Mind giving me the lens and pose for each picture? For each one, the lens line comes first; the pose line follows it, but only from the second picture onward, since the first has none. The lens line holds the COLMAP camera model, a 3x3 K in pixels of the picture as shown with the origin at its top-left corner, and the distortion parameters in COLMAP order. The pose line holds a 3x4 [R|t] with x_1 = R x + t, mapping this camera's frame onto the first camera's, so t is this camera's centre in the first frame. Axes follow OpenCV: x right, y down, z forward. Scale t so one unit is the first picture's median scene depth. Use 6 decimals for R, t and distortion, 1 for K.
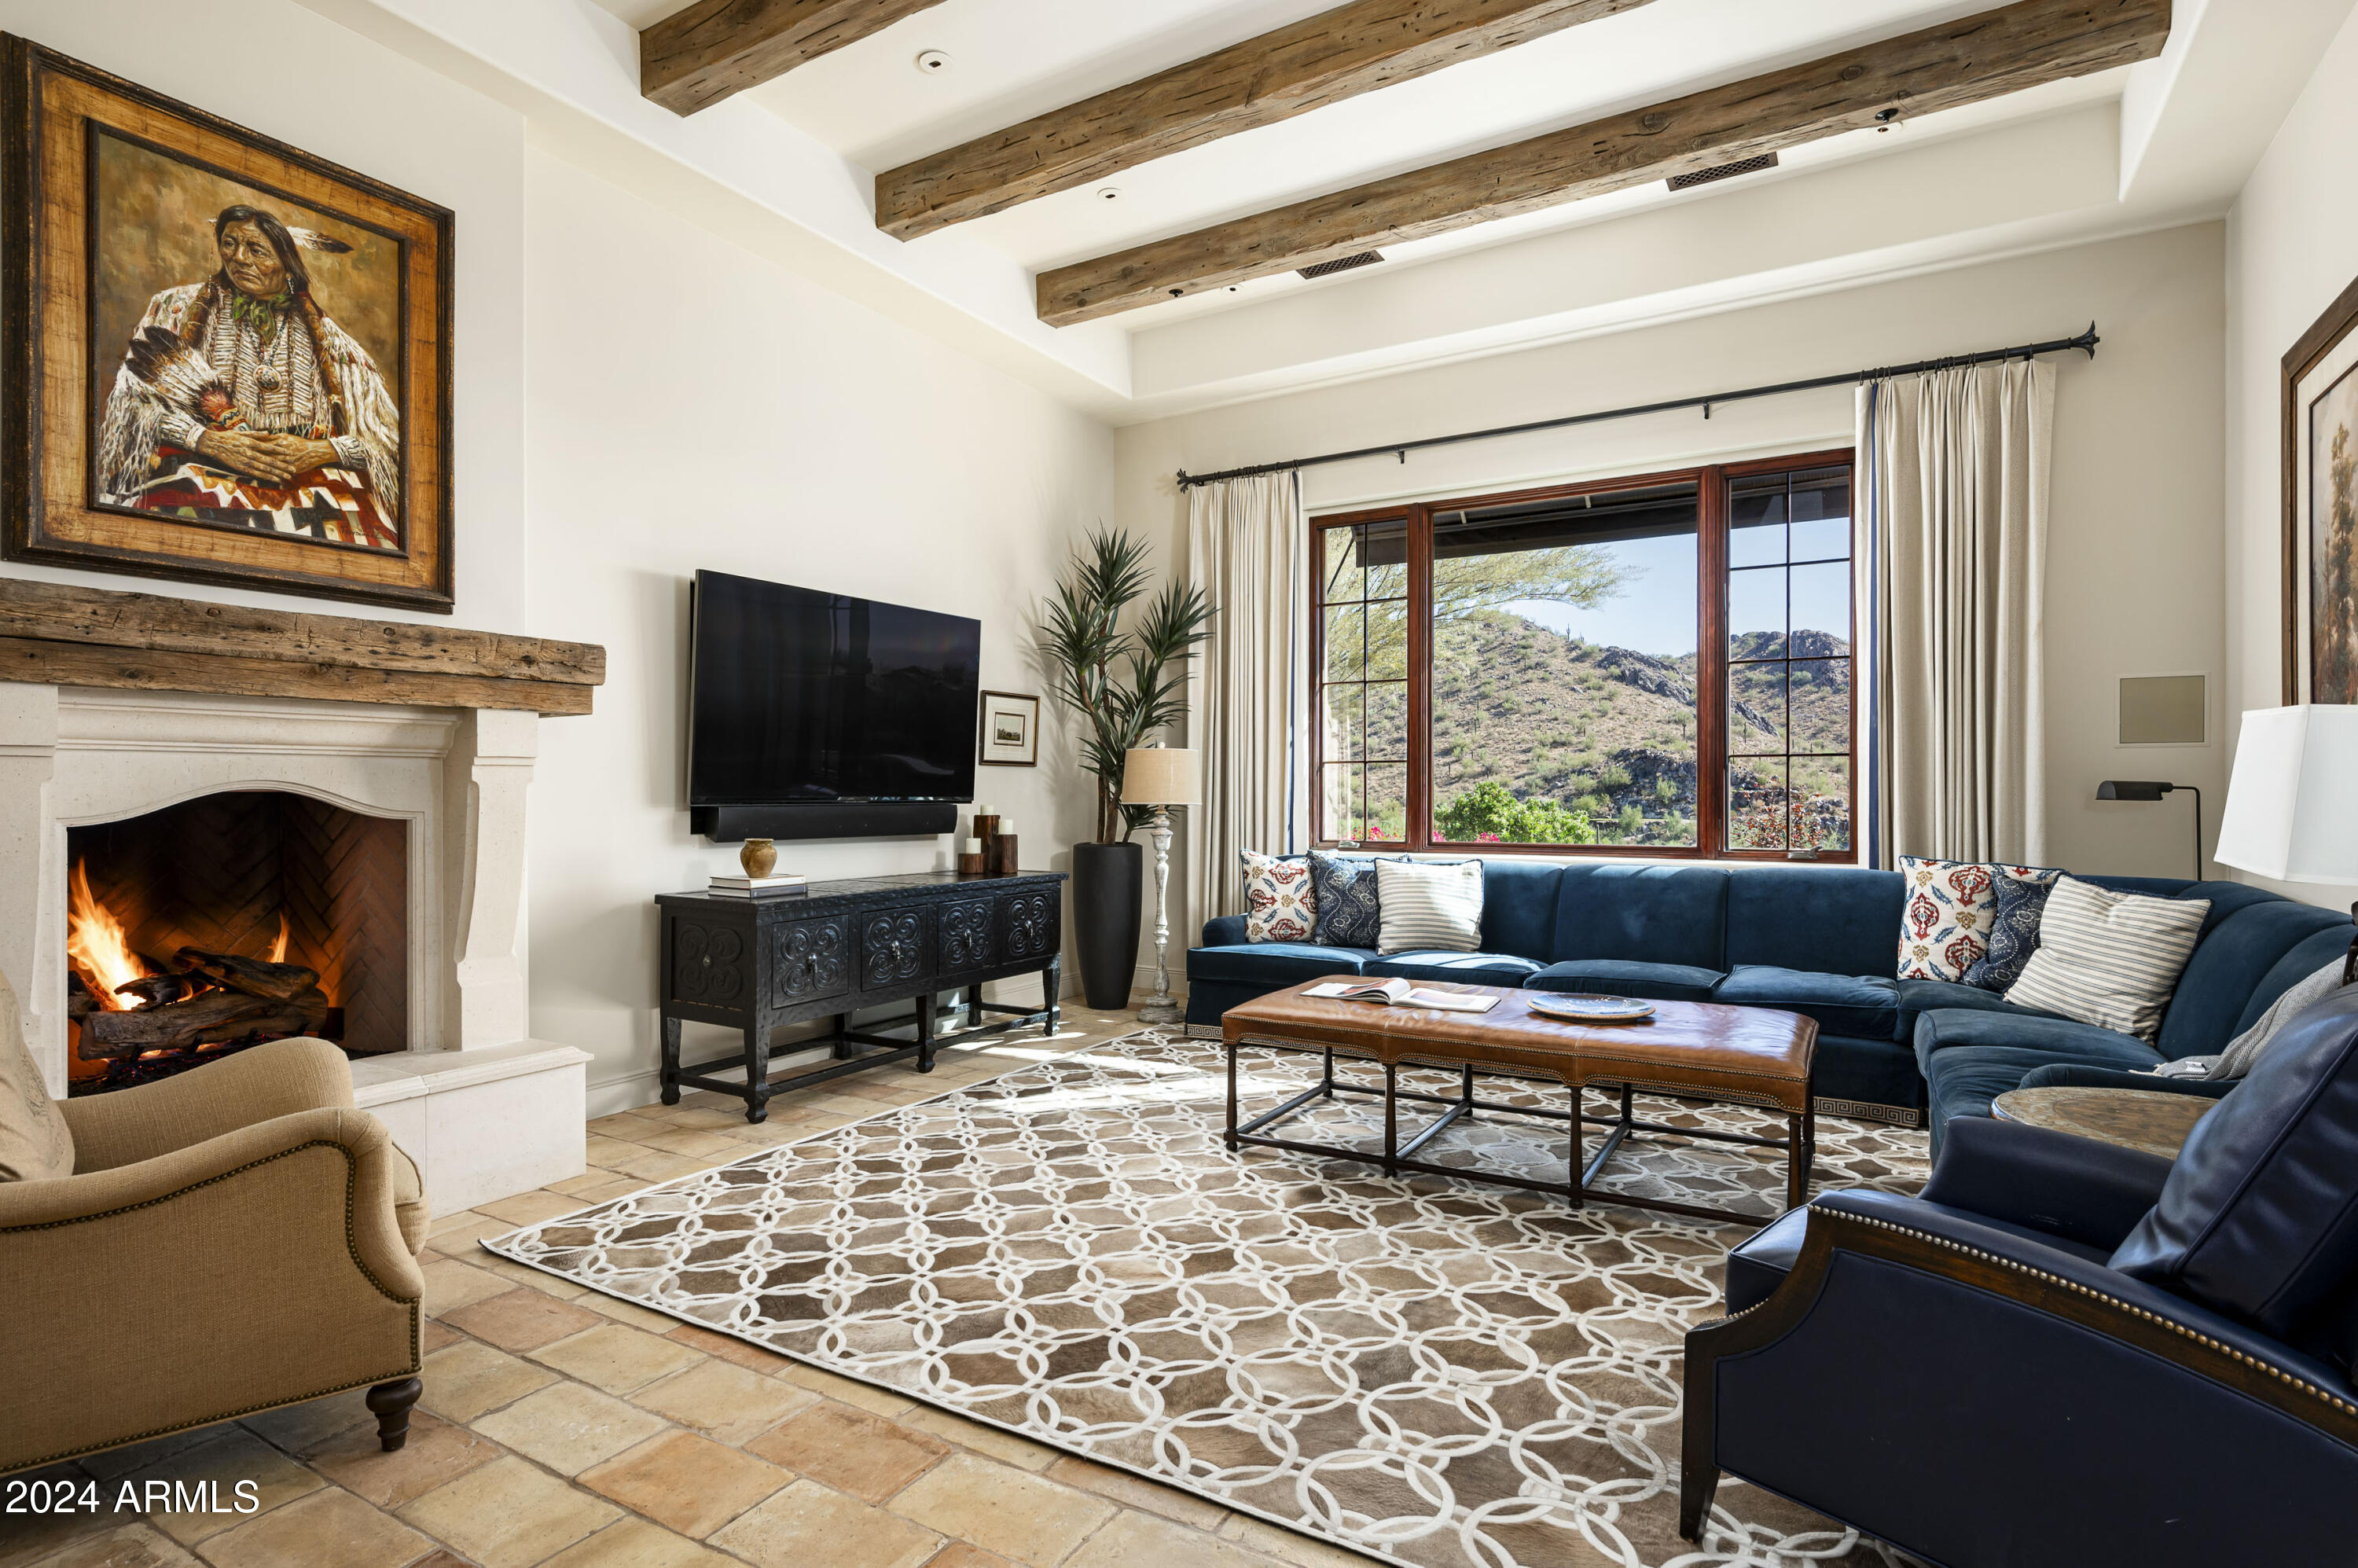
lens RADIAL K [[1182.3, 0, 1178.6], [0, 1182.3, 785.3], [0, 0, 1]] dist [-0.000717, 0.001214]
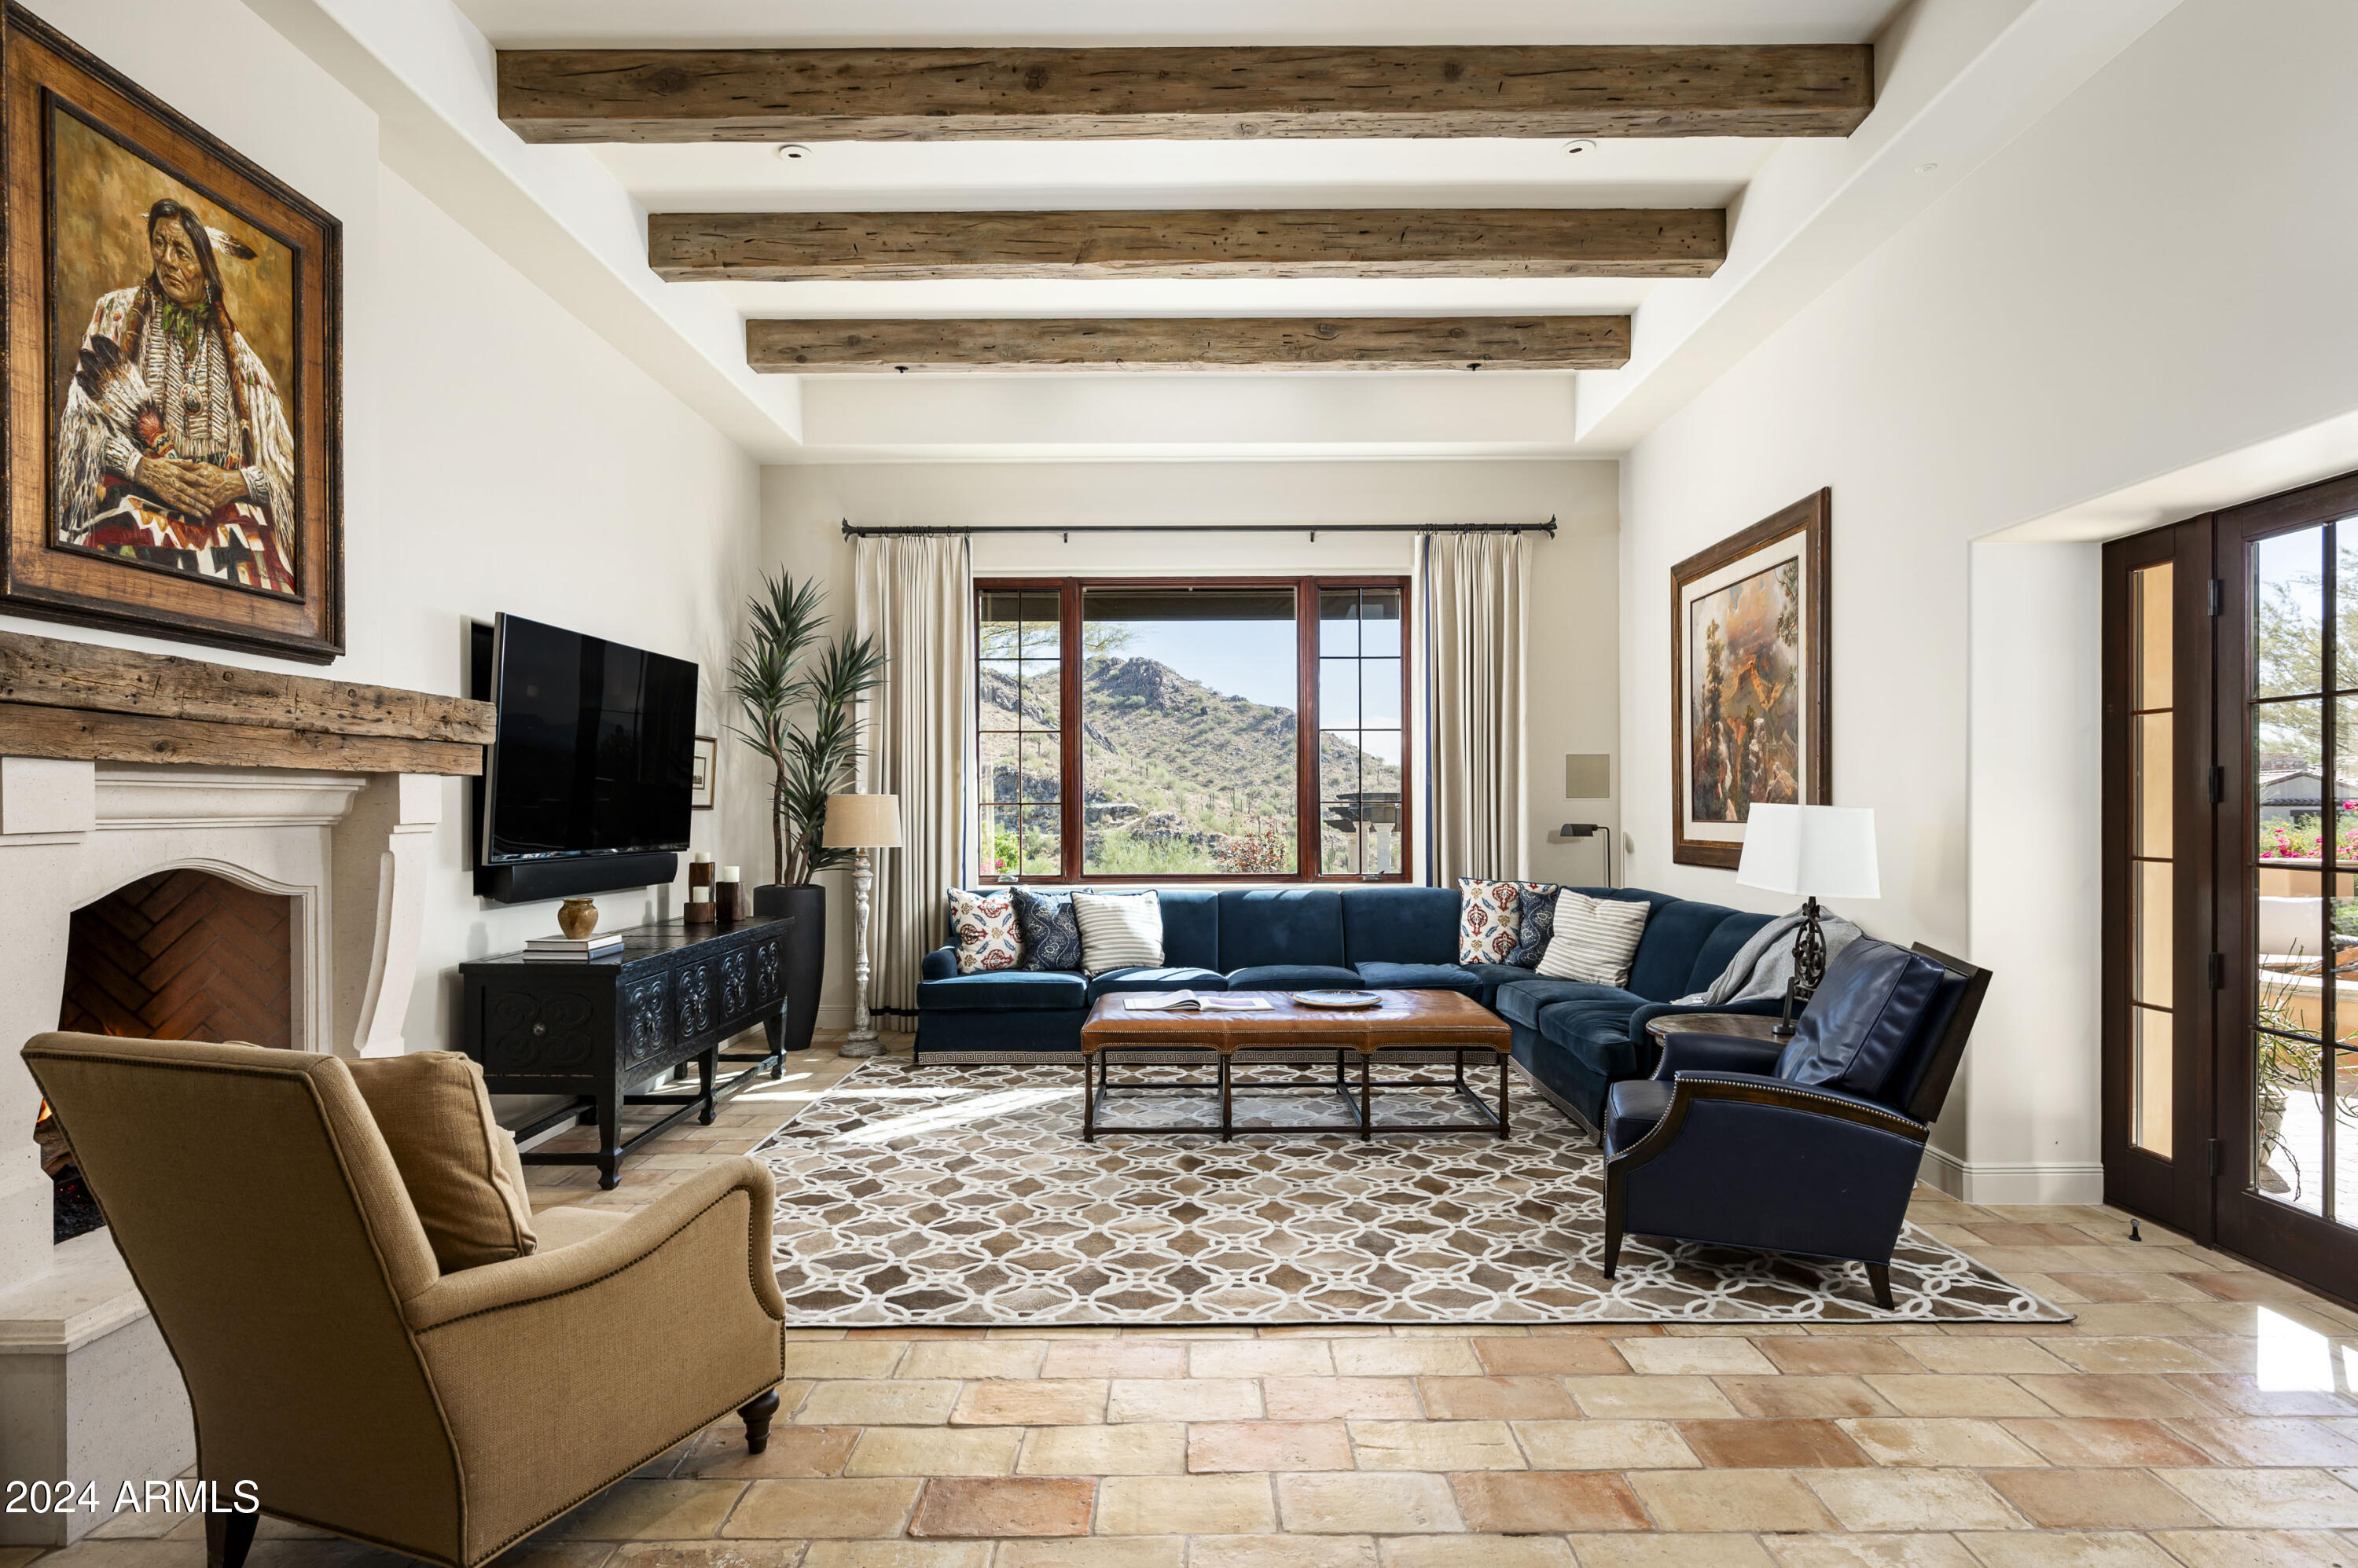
lens RADIAL K [[1243.8, 0, 1182.8], [0, 1243.8, 795.2], [0, 0, 1]] dist [0.000796, 0.002419]
pose [[0.863377, 0.001795, 0.504556, -0.536229], [0.000247, 0.999992, -0.003979, -0.041731], [-0.504559, 0.003560, 0.863370, -0.148803]]
